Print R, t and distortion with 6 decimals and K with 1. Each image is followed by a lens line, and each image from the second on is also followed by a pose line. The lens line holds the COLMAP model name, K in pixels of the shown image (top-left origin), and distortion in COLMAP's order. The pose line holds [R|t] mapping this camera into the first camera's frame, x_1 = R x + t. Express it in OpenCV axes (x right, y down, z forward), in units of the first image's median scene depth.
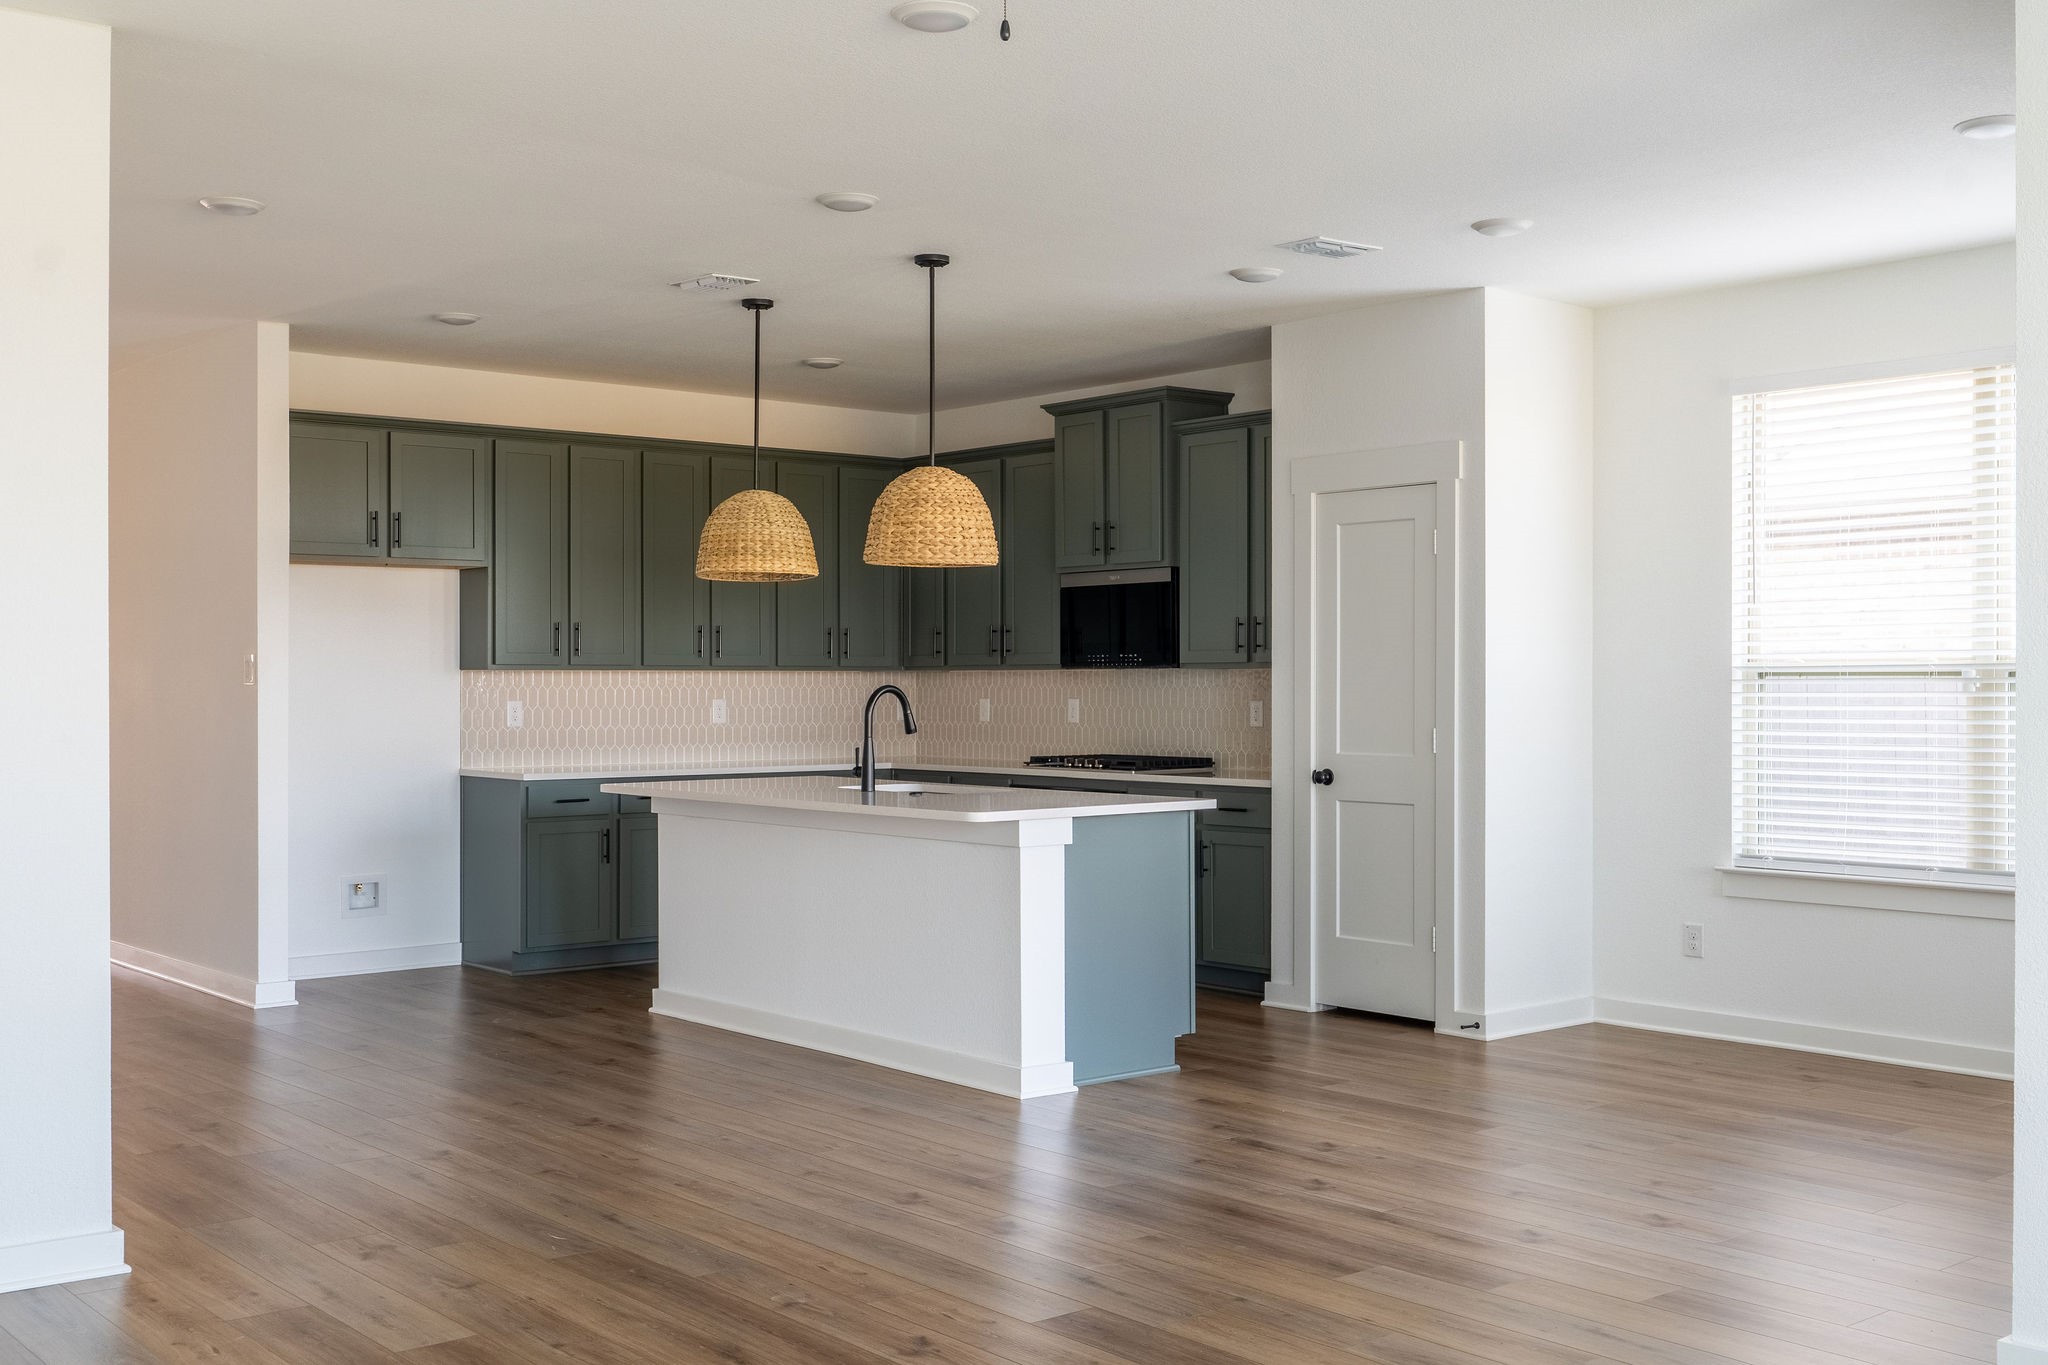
lens RADIAL K [[2152.6, 0, 981.6], [0, 2152.6, 681.5], [0, 0, 1]] dist [-0.002000, 0.000000]
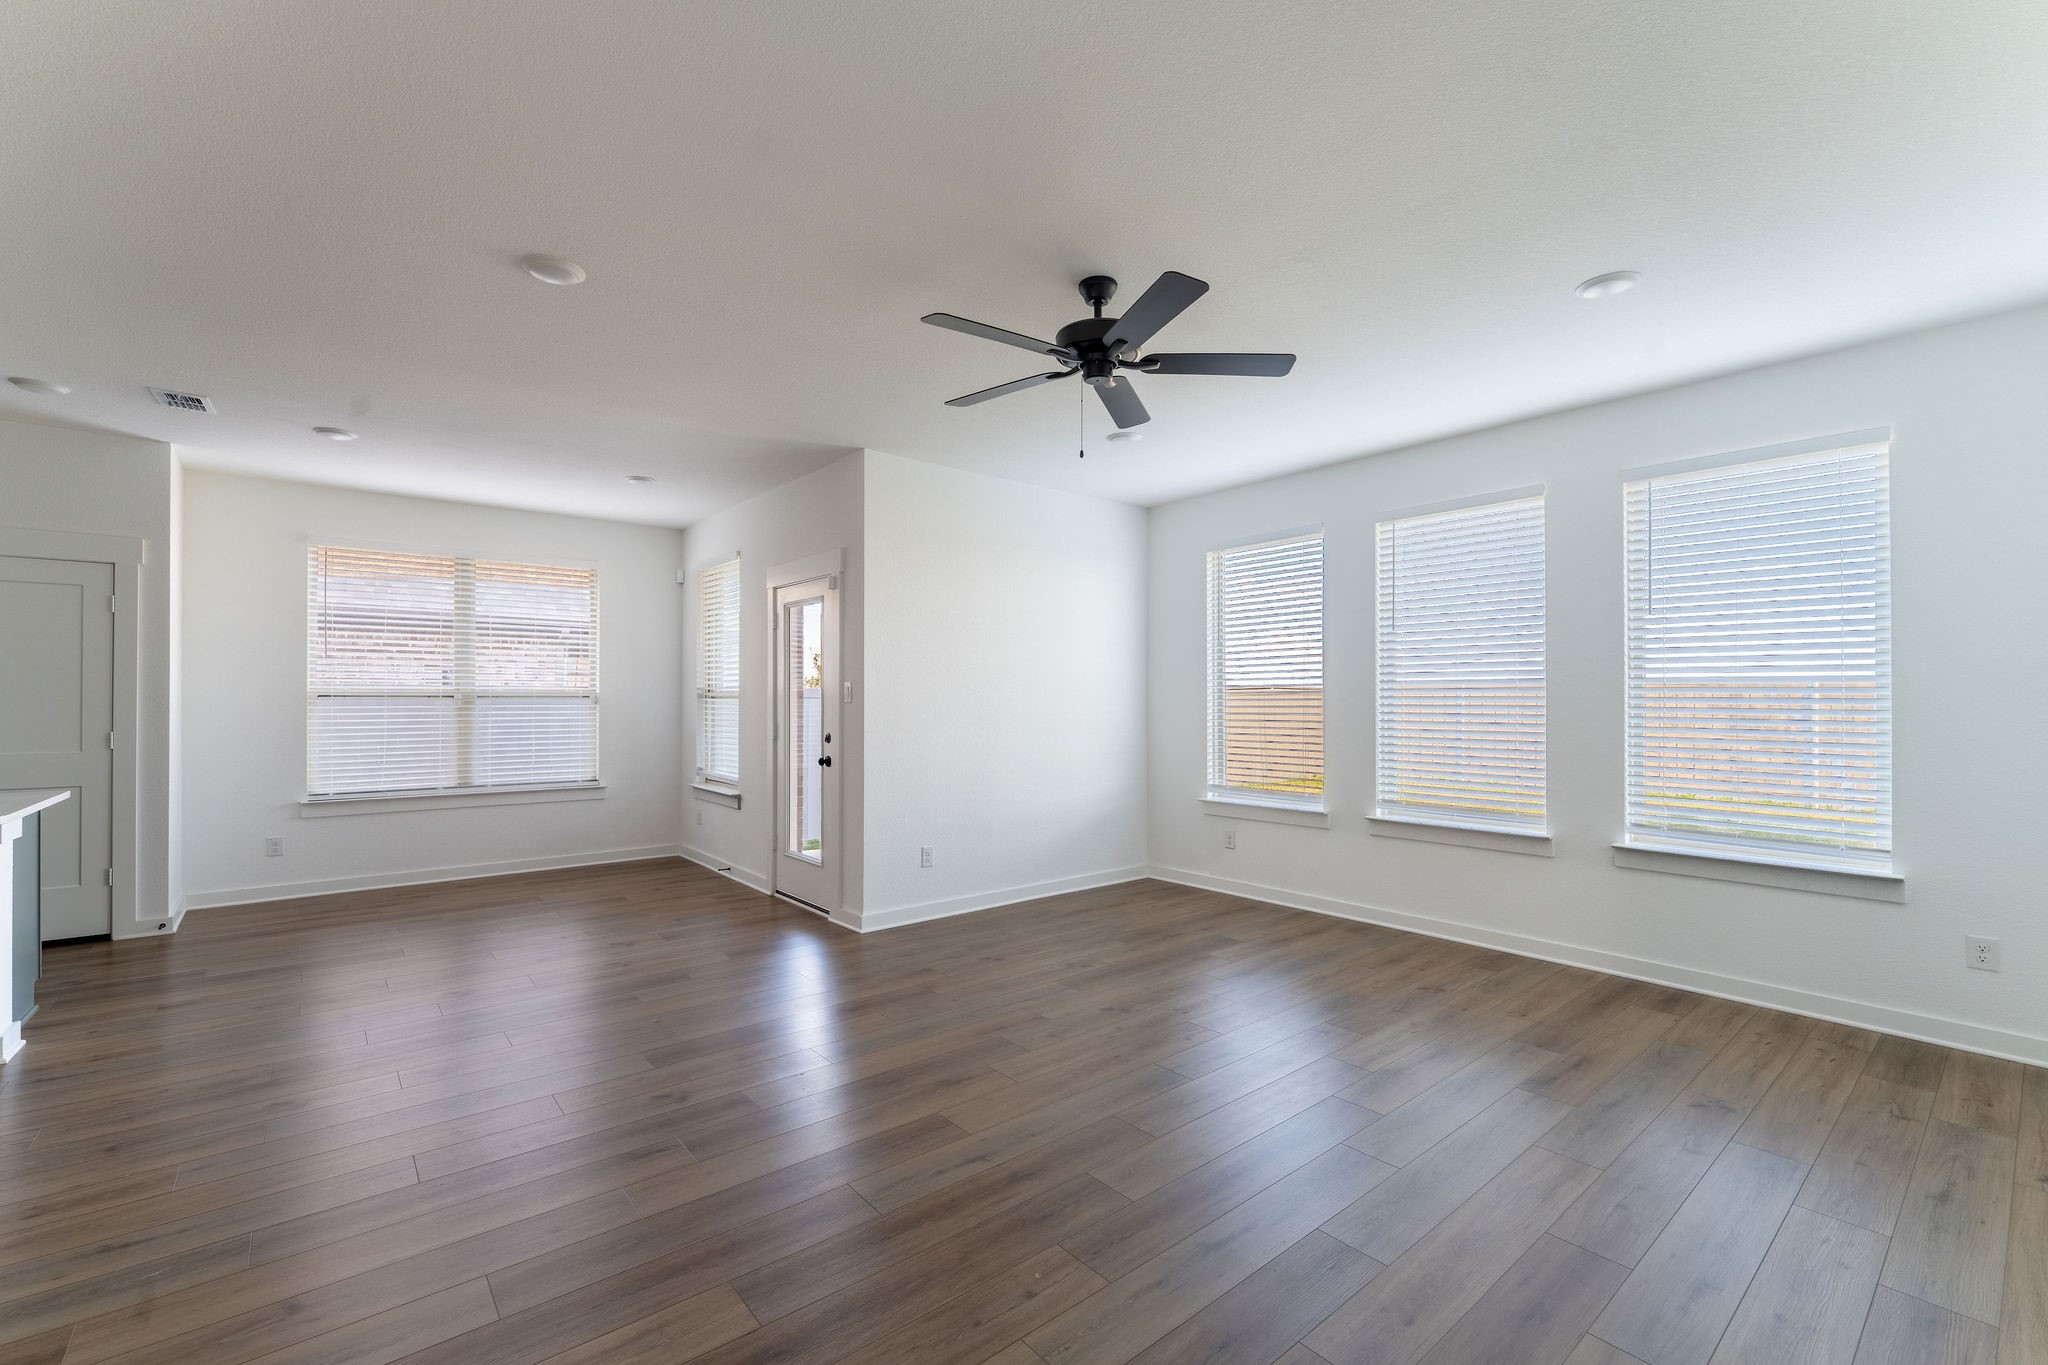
lens RADIAL K [[870.1, 0, 1017.8], [0, 870.1, 693.0], [0, 0, 1]] dist [-0.003301, 0.001017]
pose [[-0.009928, 0.011980, 0.999879, -0.383058], [-0.001427, 0.999927, -0.011995, 0.002887], [-0.999950, -0.001546, -0.009911, 0.402848]]
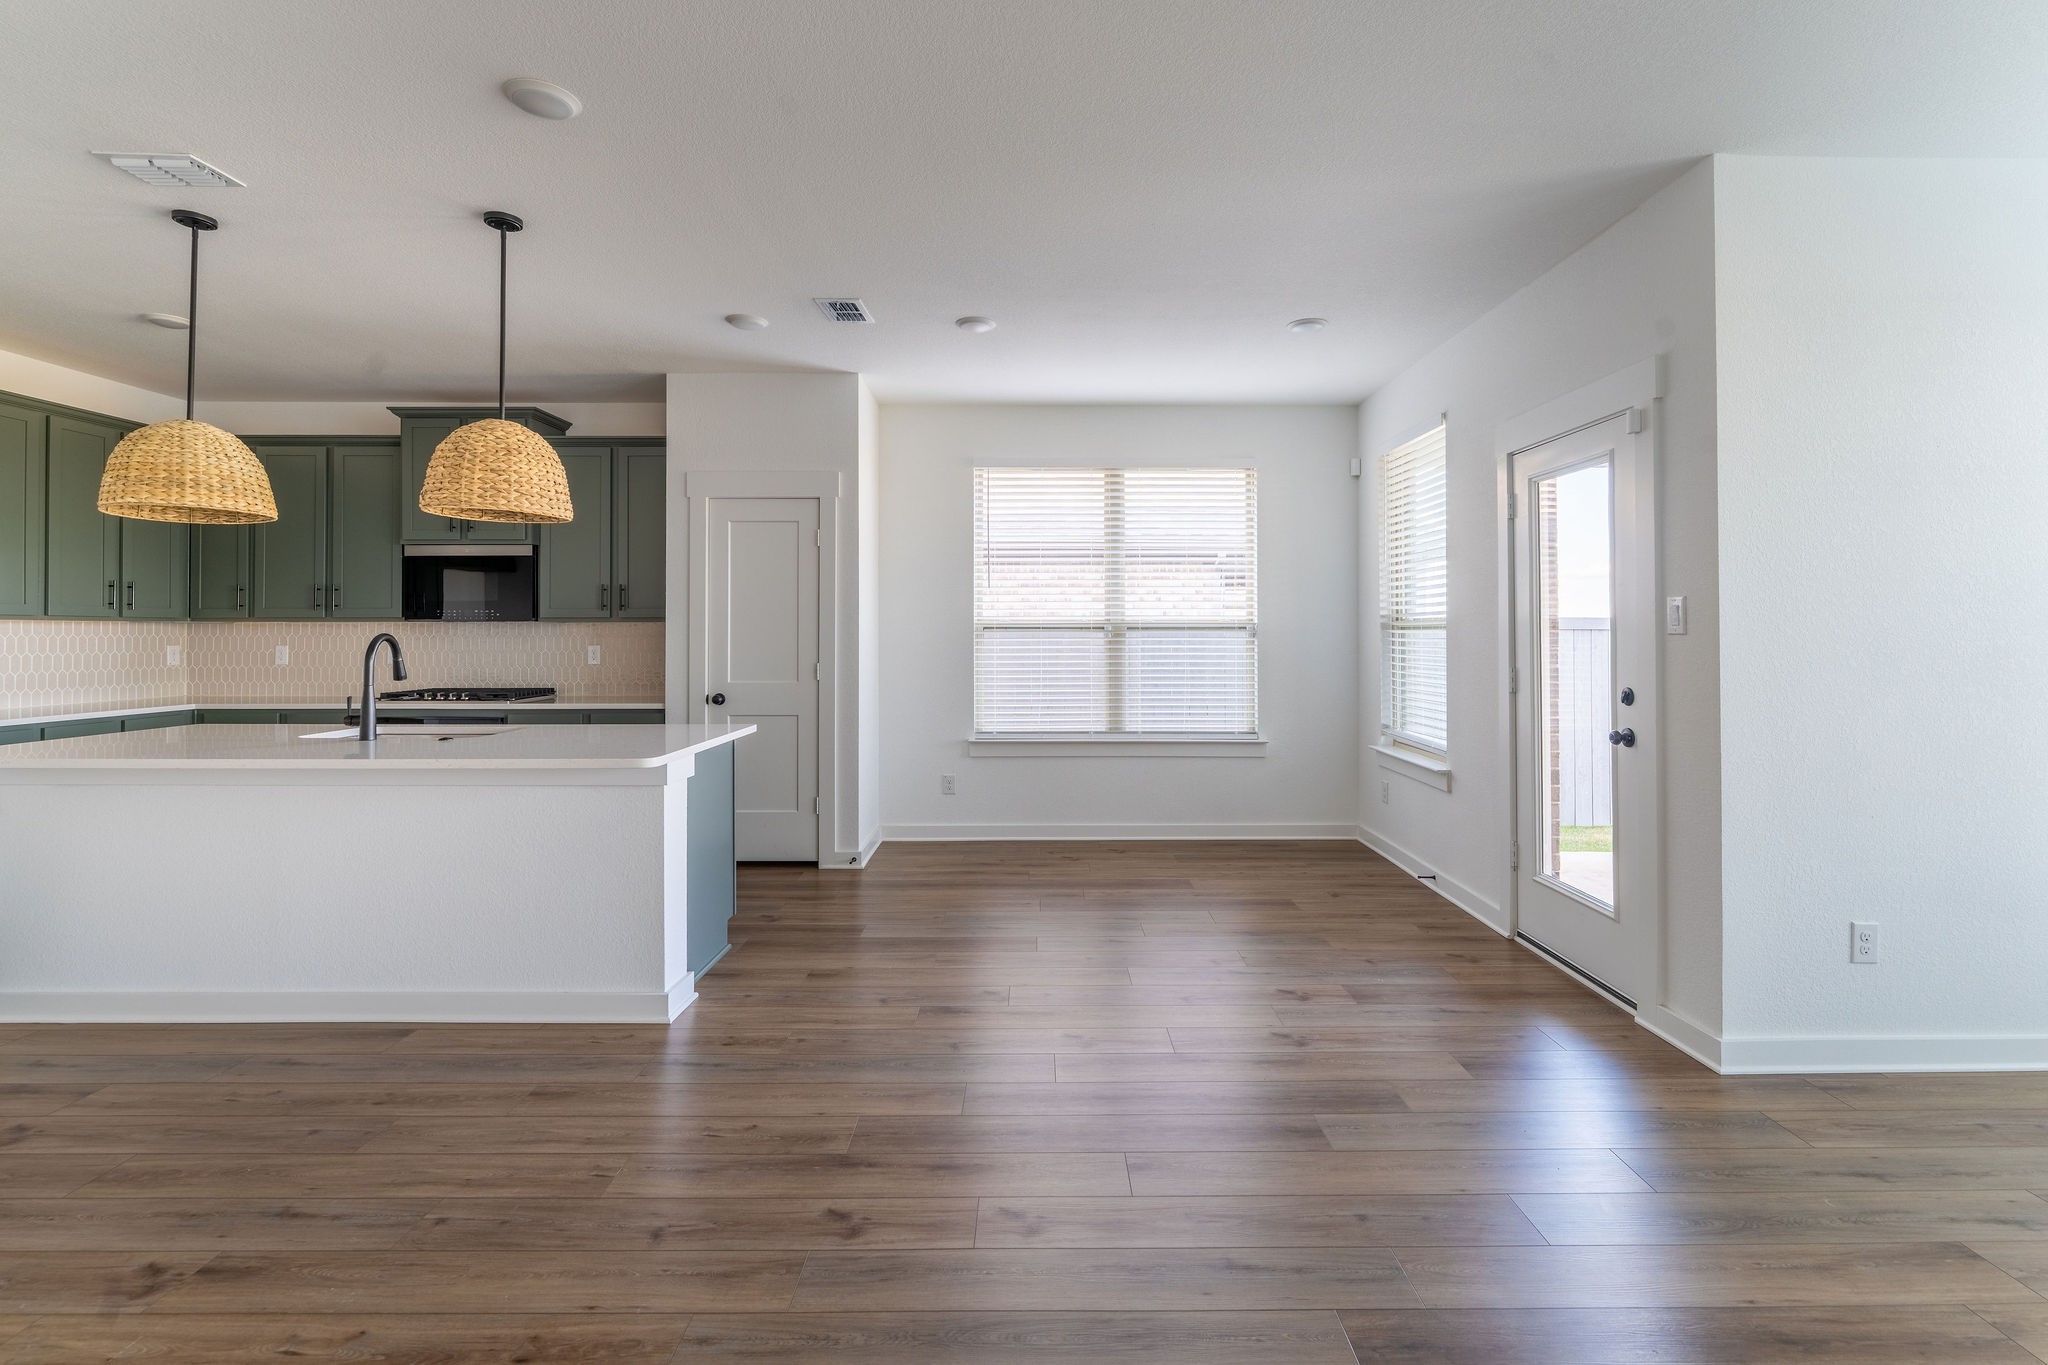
lens RADIAL K [[915.0, 0, 1041.7], [0, 915.0, 624.4], [0, 0, 1]] dist [-0.005166, -0.000303]
pose [[0.622192, 0.009310, 0.782809, -0.189842], [-0.000453, 0.999933, -0.011533, 0.002316], [-0.782864, 0.006821, 0.622155, 0.492665]]
